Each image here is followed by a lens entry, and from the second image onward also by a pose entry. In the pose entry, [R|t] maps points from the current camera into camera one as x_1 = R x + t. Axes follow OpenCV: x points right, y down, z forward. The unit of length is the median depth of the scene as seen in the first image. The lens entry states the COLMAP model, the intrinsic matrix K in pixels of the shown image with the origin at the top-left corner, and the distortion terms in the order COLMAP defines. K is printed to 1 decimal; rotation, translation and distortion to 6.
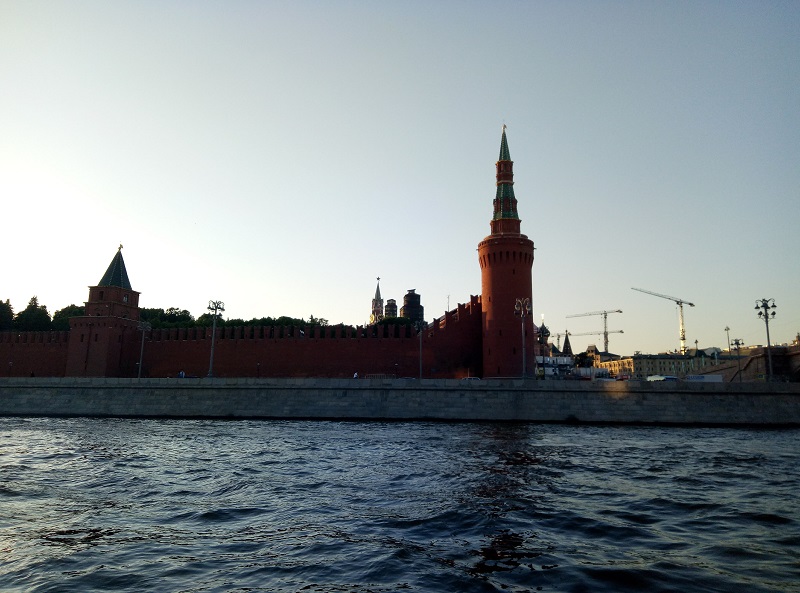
lens RADIAL K [[584.6, 0, 400.0], [0, 584.6, 296.5], [0, 0, 1]] dist [0.064166, -0.075449]
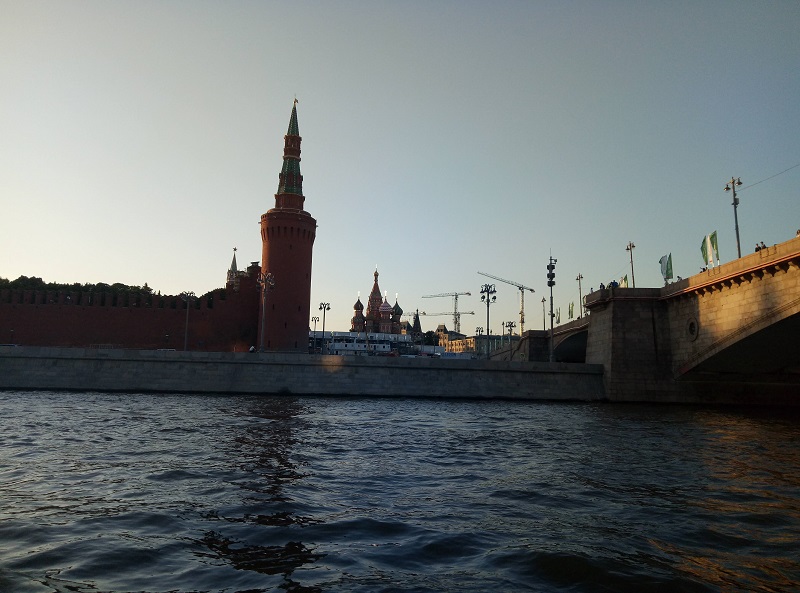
lens RADIAL K [[584.6, 0, 400.0], [0, 584.6, 296.5], [0, 0, 1]] dist [0.064166, -0.075449]
pose [[0.980665, 0.043583, 0.190778, 0.183190], [-0.051254, 0.998056, 0.035462, -0.002757], [-0.188861, -0.044554, 0.980993, -0.026302]]
